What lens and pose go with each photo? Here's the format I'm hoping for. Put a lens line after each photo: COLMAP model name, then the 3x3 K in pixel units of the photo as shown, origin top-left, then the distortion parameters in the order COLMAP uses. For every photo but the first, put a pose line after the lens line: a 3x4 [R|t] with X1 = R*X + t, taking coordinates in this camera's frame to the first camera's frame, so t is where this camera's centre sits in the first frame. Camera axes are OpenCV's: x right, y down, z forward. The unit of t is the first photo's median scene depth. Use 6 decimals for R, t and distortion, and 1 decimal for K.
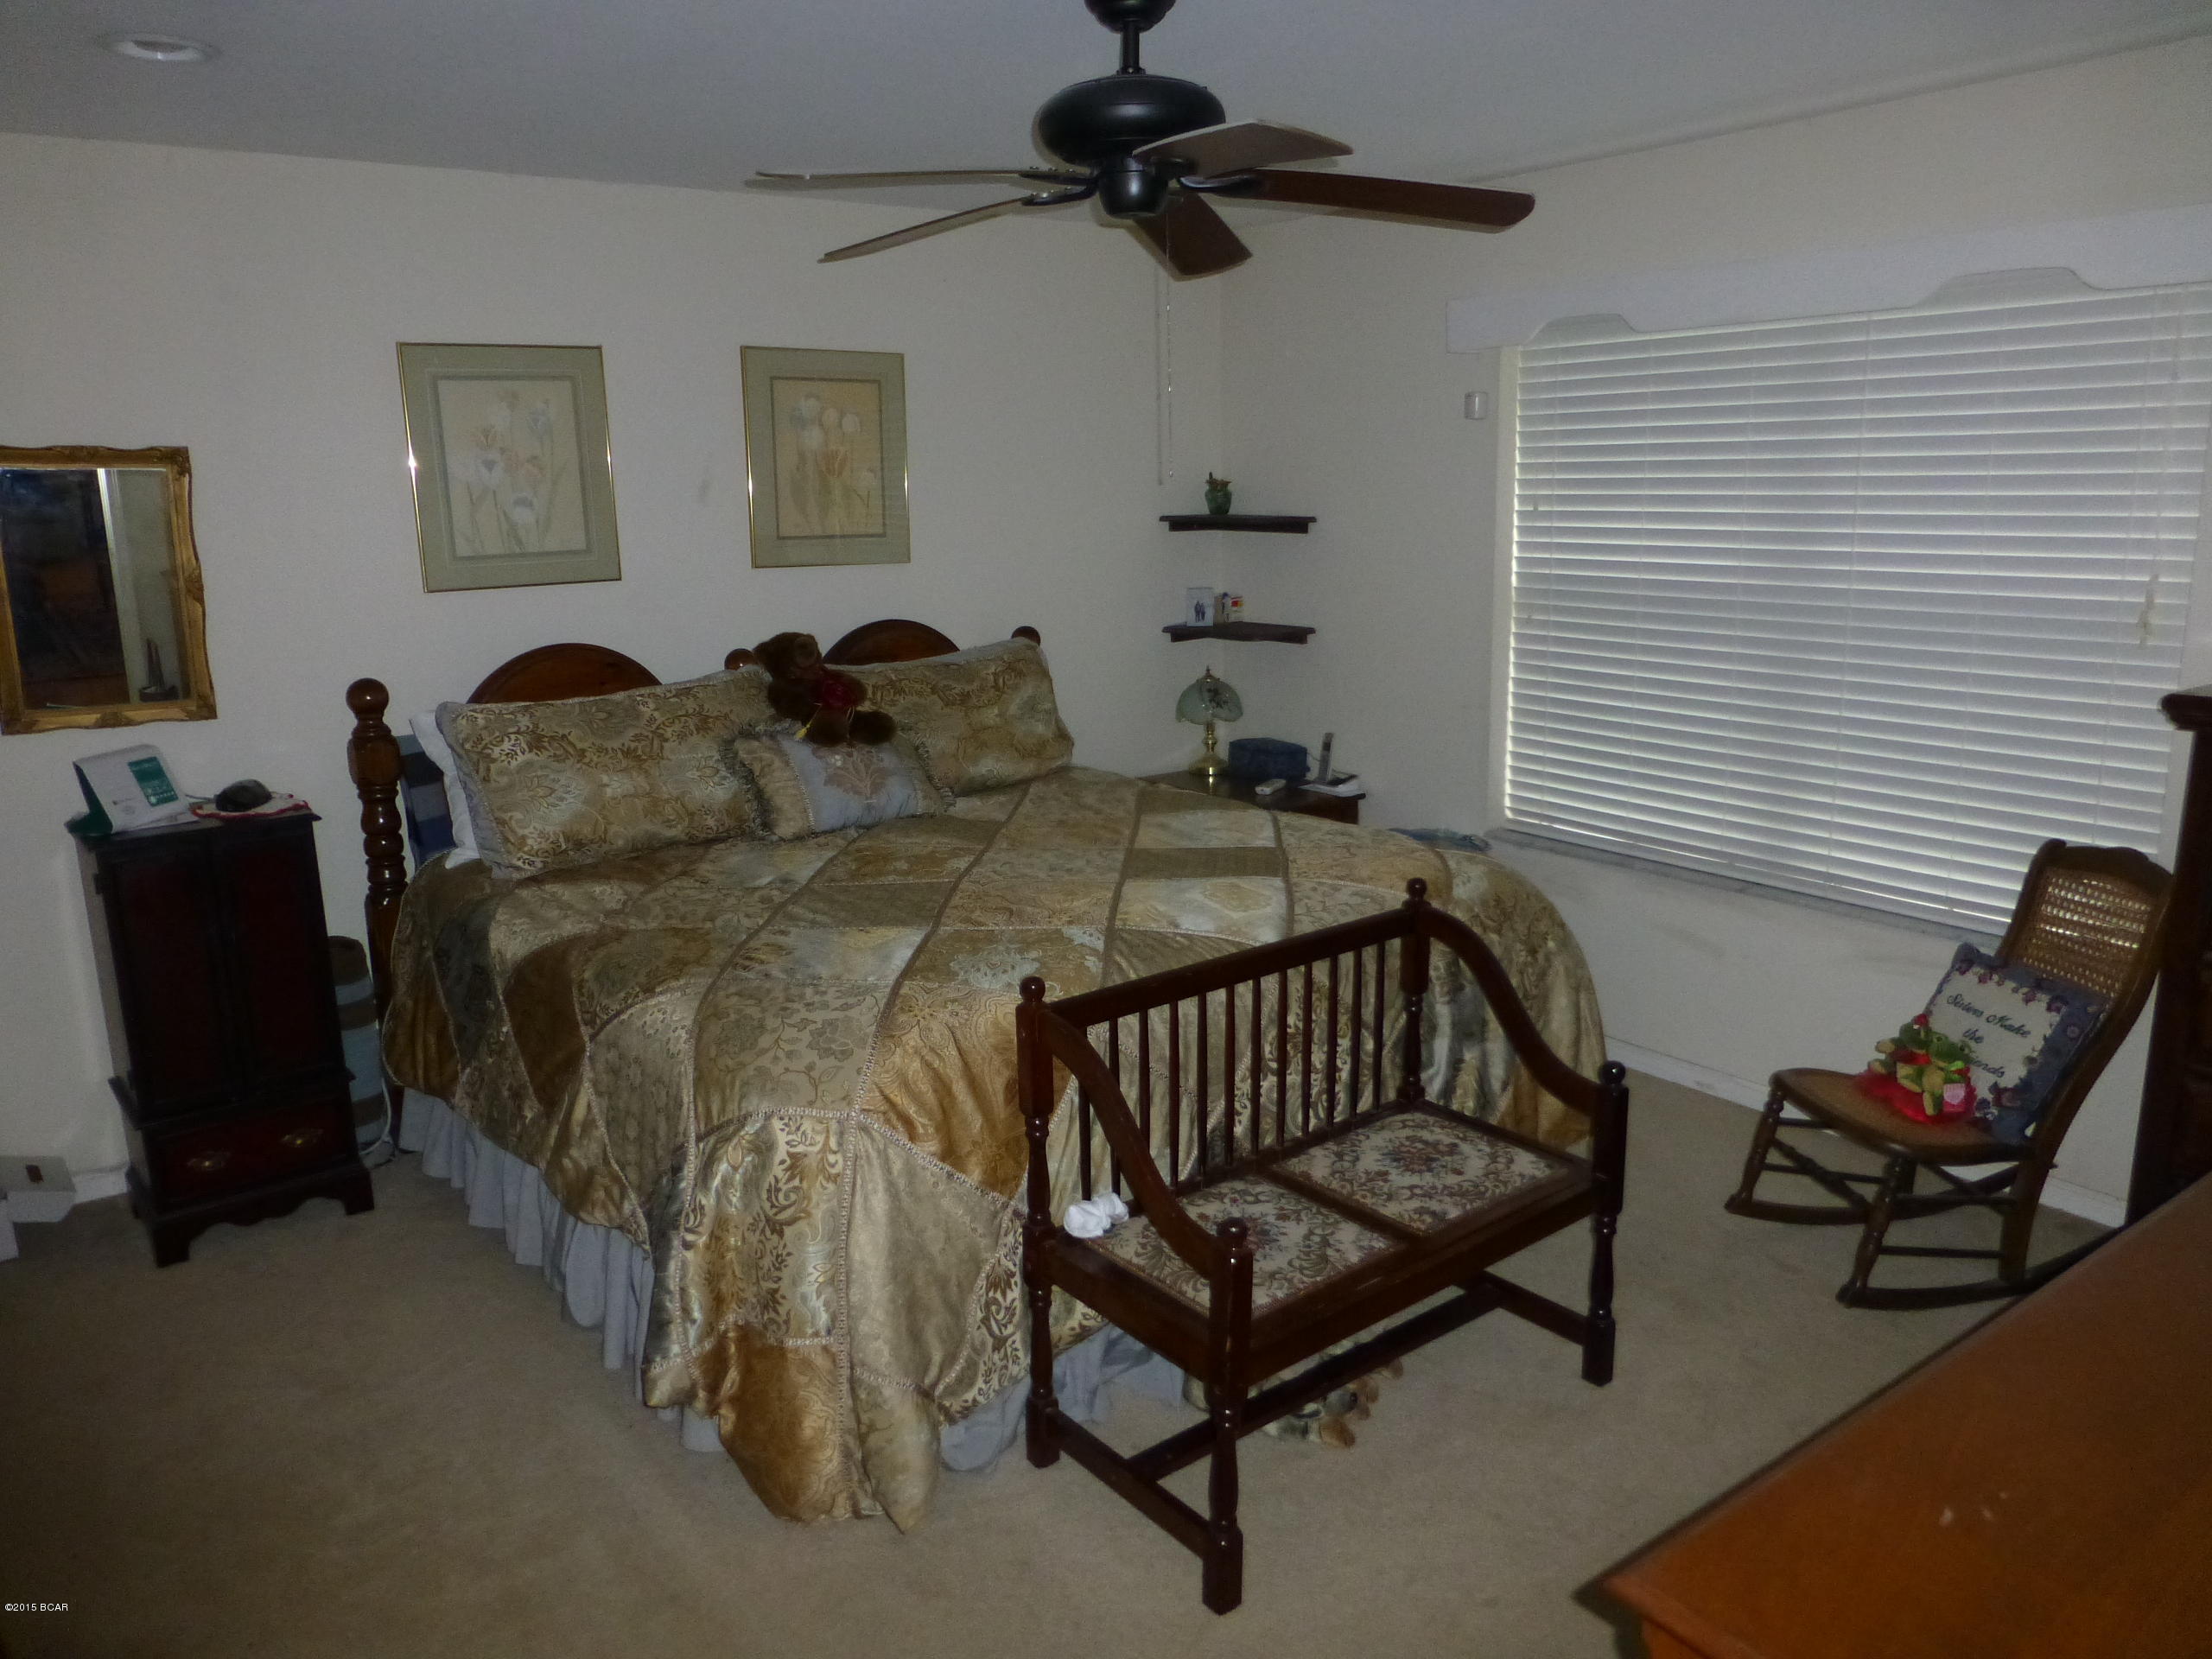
lens RADIAL K [[1593.3, 0, 1106.1], [0, 1593.3, 827.6], [0, 0, 1]] dist [-0.034640, 0.008597]
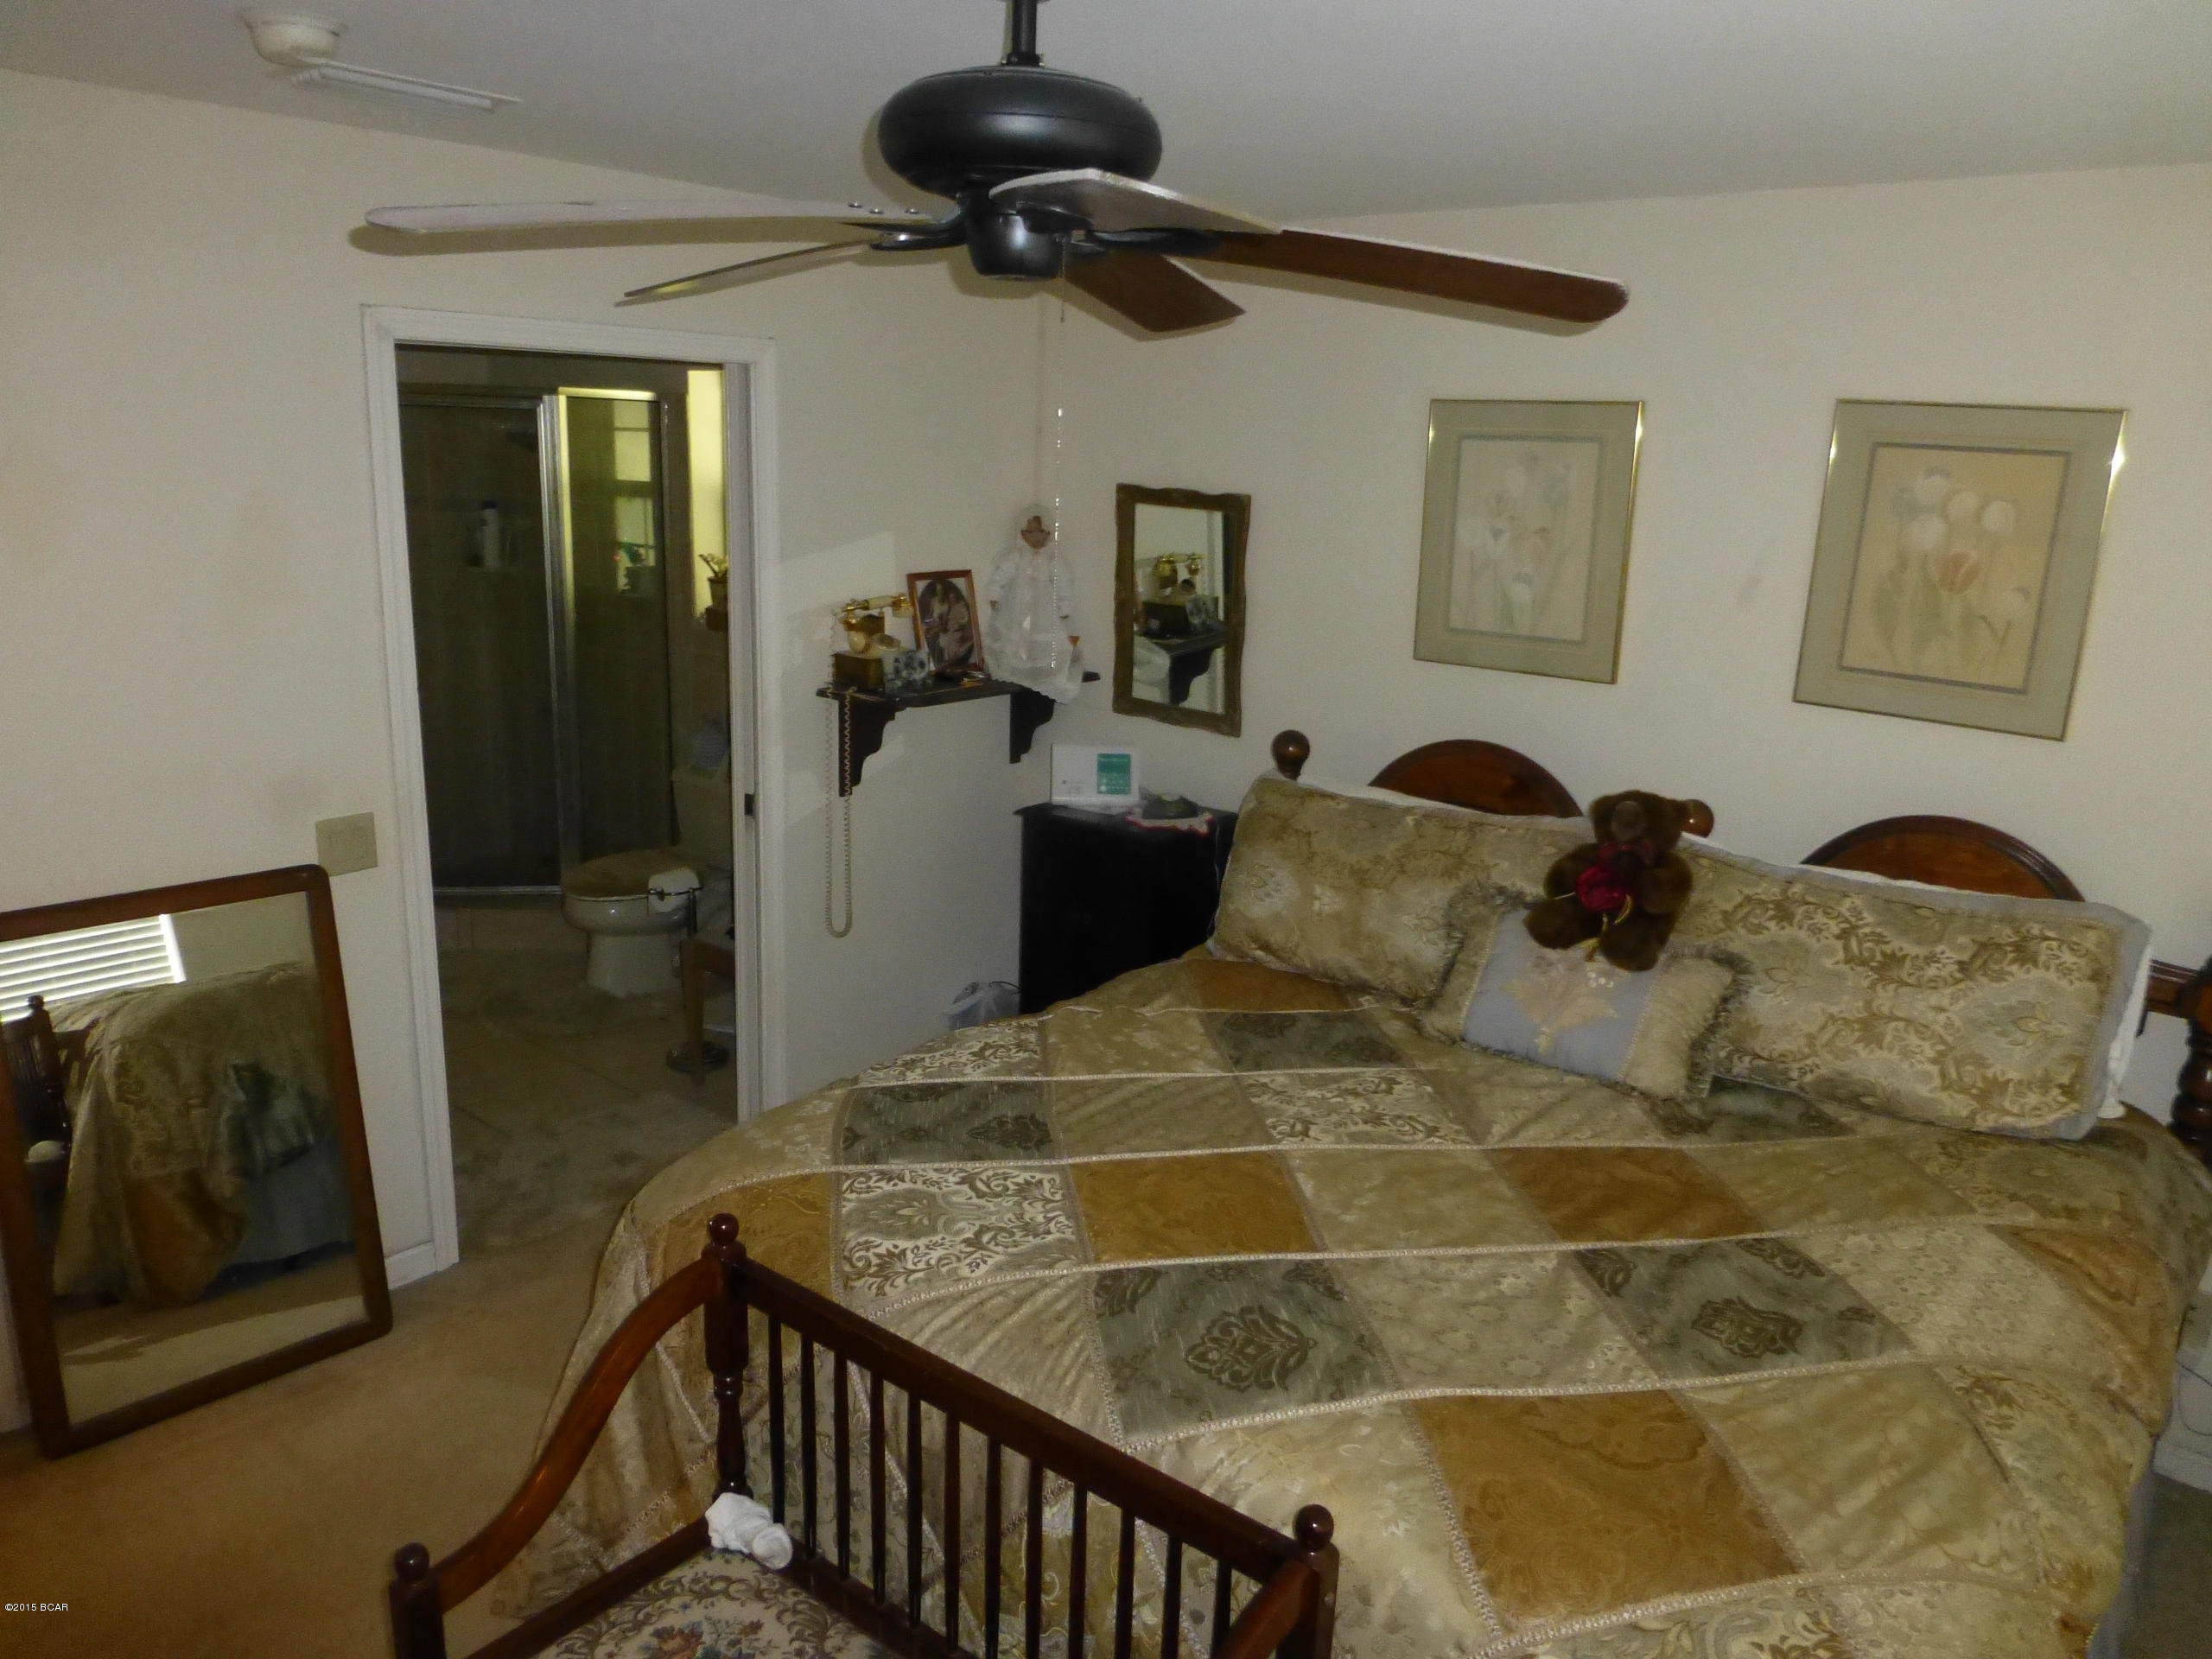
lens RADIAL K [[1593.3, 0, 1099.9], [0, 1593.3, 836.0], [0, 0, 1]] dist [-0.034640, 0.008597]
pose [[0.209548, 0.263700, -0.941569, 0.450704], [-0.246328, 0.946127, 0.210156, -0.196868], [0.946262, 0.187897, 0.263216, 0.569784]]
